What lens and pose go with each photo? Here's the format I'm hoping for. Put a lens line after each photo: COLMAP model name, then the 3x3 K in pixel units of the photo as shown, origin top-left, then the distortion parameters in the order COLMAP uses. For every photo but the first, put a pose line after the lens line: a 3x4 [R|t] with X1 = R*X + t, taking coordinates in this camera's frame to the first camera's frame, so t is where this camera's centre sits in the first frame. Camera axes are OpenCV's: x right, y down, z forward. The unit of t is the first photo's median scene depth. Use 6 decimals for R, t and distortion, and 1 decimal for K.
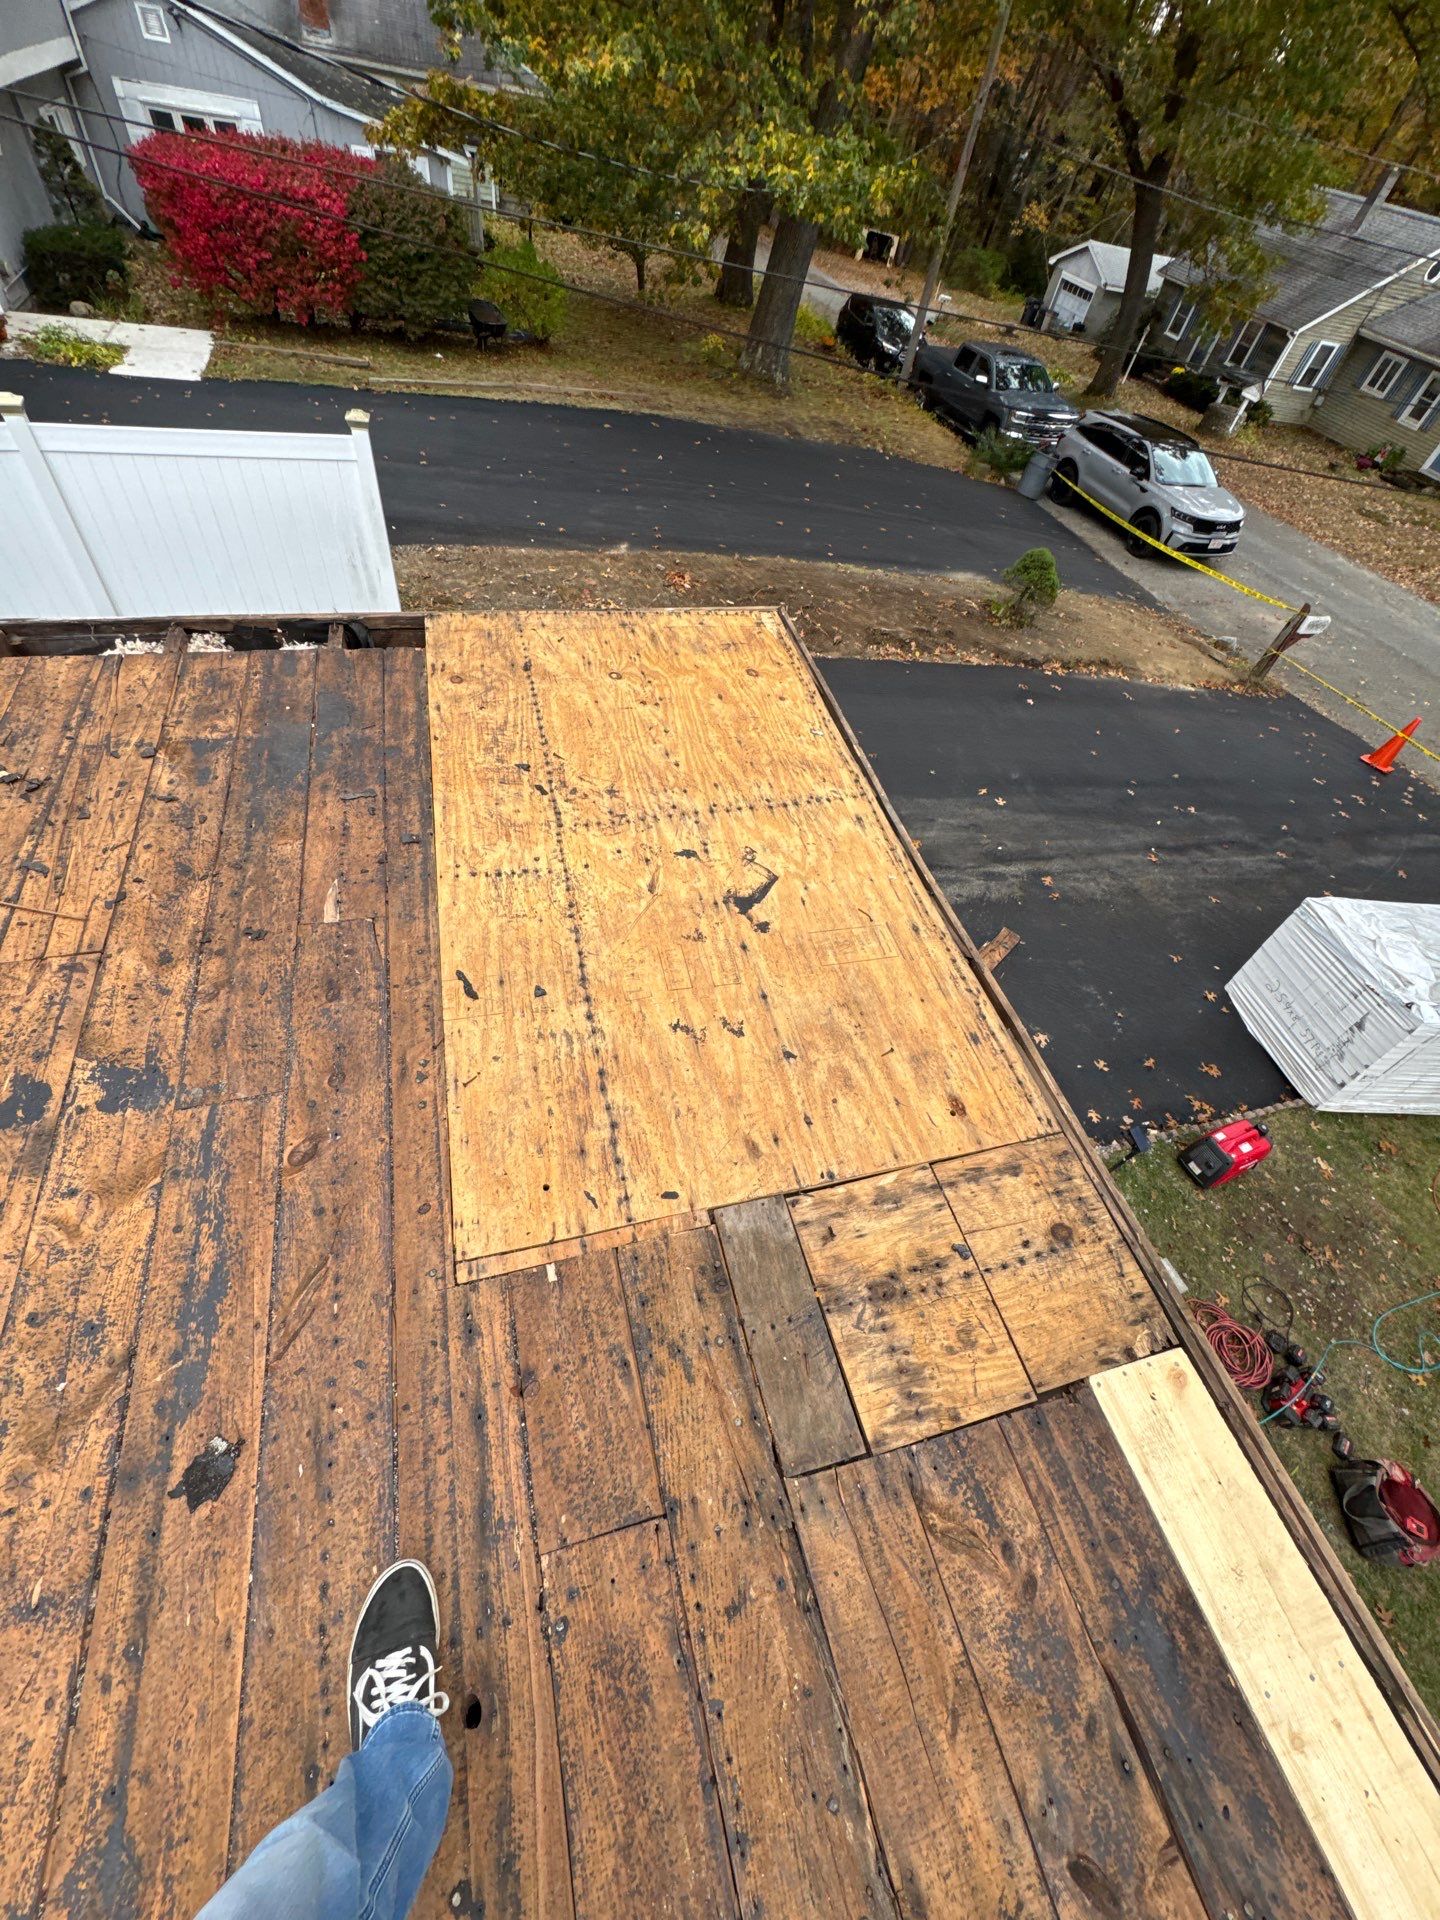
lens RADIAL K [[784.7, 0, 720.0], [0, 784.7, 960.0], [0, 0, 1]] dist [0.001076, -0.000308]
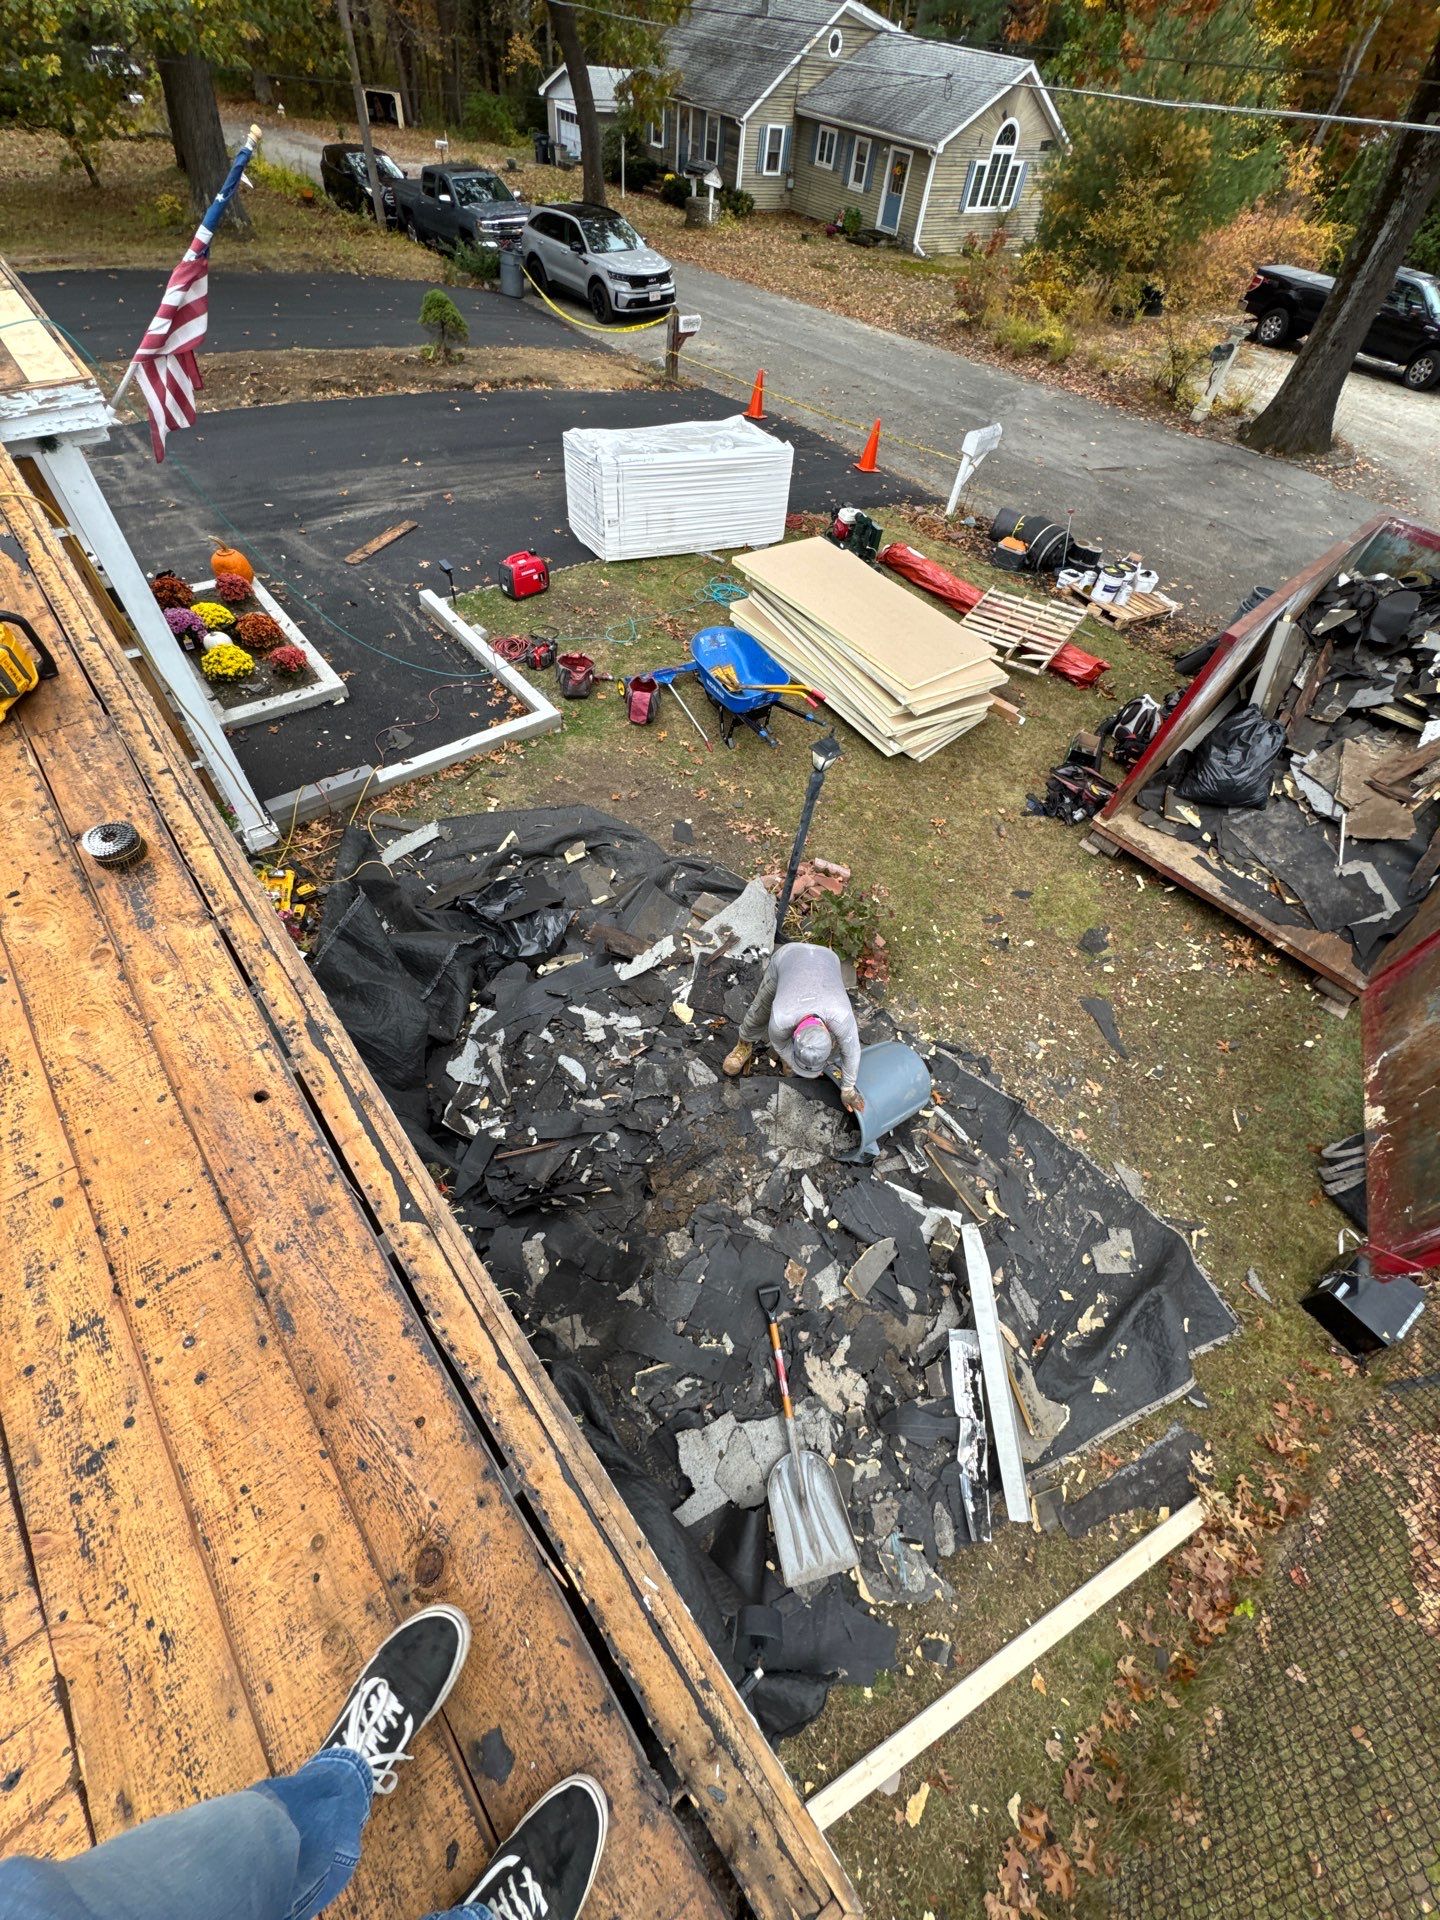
lens RADIAL K [[784.7, 0, 720.0], [0, 784.7, 960.0], [0, 0, 1]] dist [0.001076, -0.000308]
pose [[0.919832, -0.347797, 0.181513, 0.120558], [0.331398, 0.936460, 0.114967, 0.255814], [-0.209965, -0.045598, 0.976645, -0.195770]]
